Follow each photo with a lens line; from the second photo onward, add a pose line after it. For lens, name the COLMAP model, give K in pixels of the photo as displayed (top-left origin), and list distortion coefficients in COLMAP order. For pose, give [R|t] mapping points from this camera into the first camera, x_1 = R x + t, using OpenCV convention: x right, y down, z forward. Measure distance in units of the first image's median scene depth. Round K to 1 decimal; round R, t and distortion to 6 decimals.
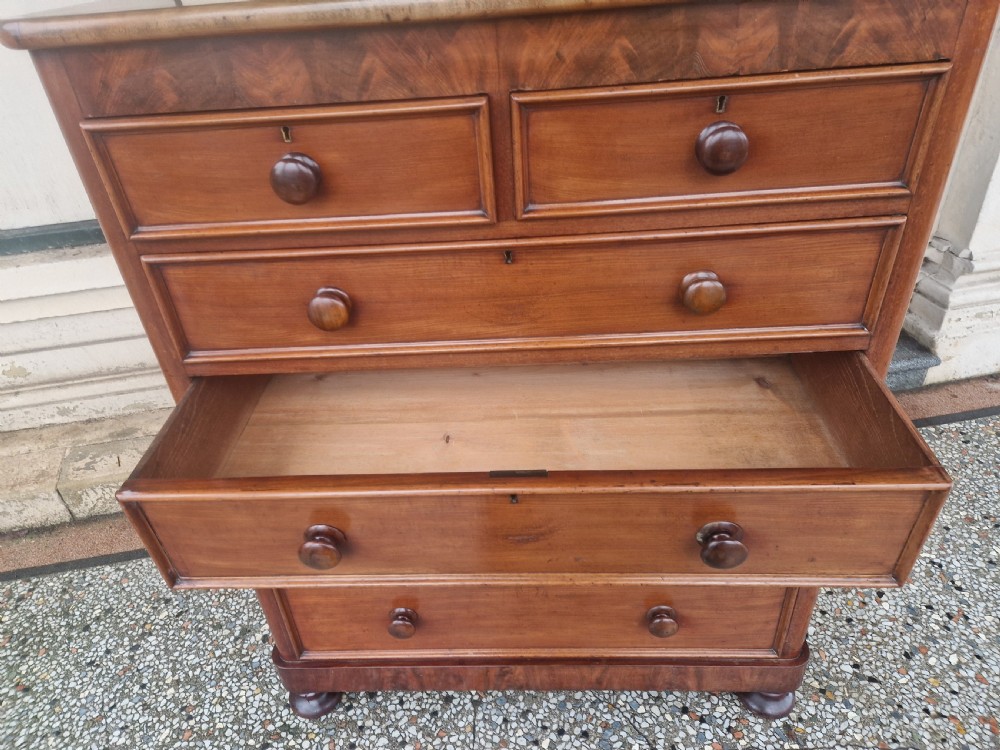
lens RADIAL K [[661.6, 0, 488.7], [0, 661.6, 370.6], [0, 0, 1]] dist [0.068534, -0.055567]
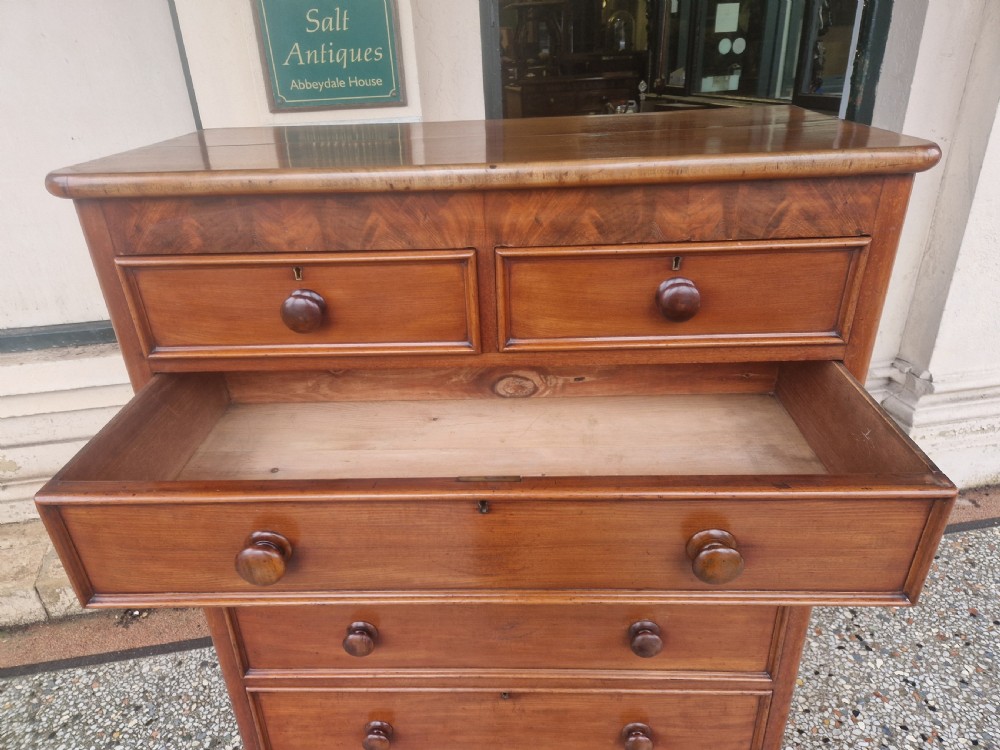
lens RADIAL K [[666.8, 0, 493.5], [0, 666.8, 379.1], [0, 0, 1]] dist [0.050989, -0.039910]
pose [[0.999405, 0.027660, 0.020591, 0.006015], [-0.024838, 0.991650, -0.126542, -0.021894], [-0.023920, 0.125955, 0.991748, -0.053745]]
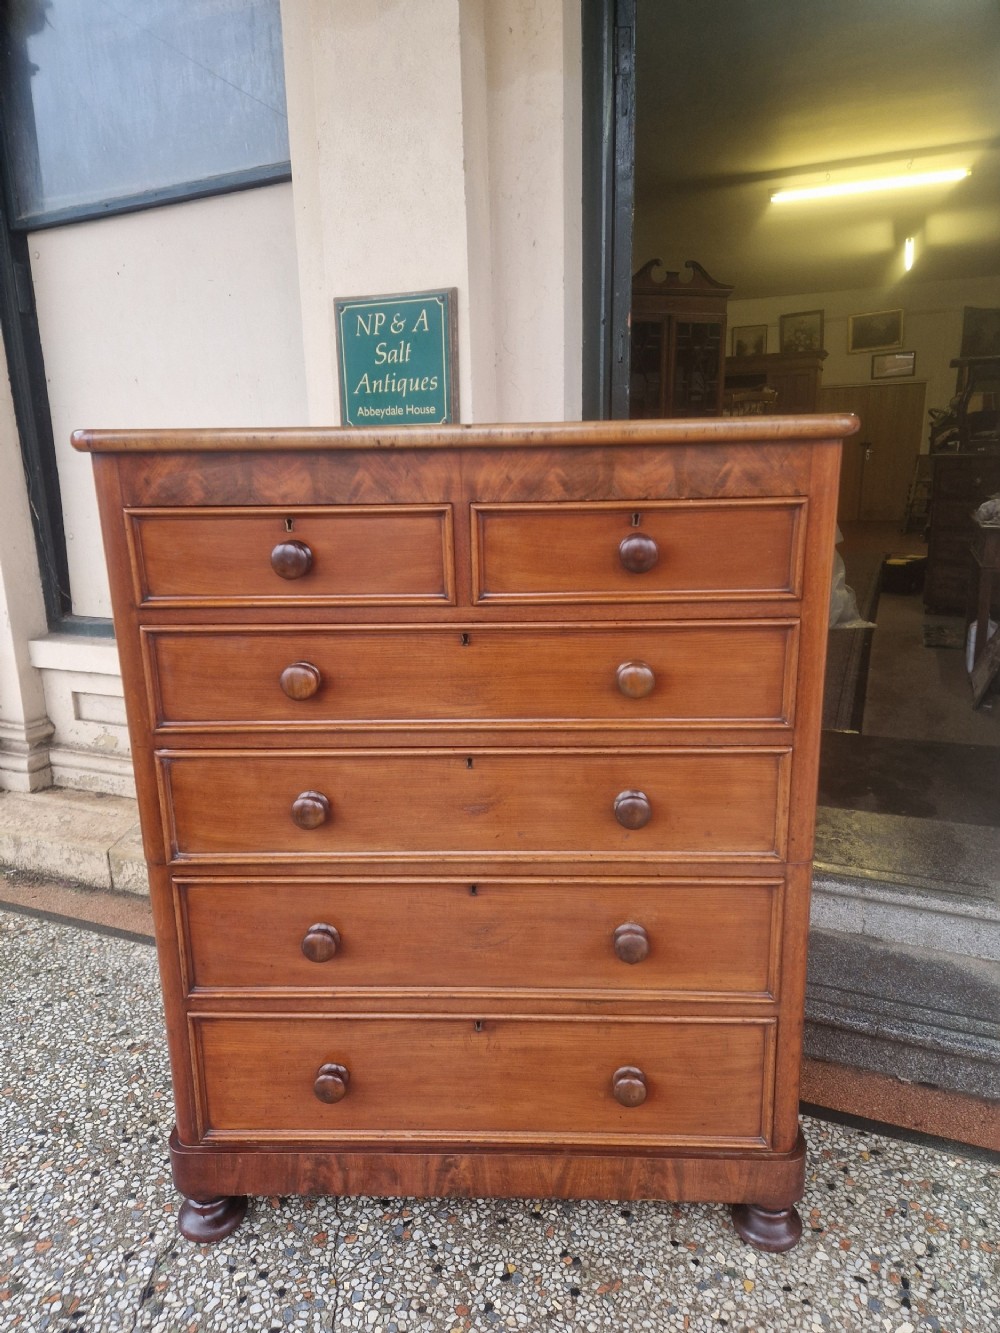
lens RADIAL K [[880.1, 0, 505.3], [0, 880.1, 668.0], [0, 0, 1]] dist [0.069608, -0.053801]
pose [[0.847056, 0.184956, -0.498284, 0.675461], [-0.329484, 0.918358, -0.219225, 0.015284], [0.417056, 0.349872, 0.838841, -0.022868]]
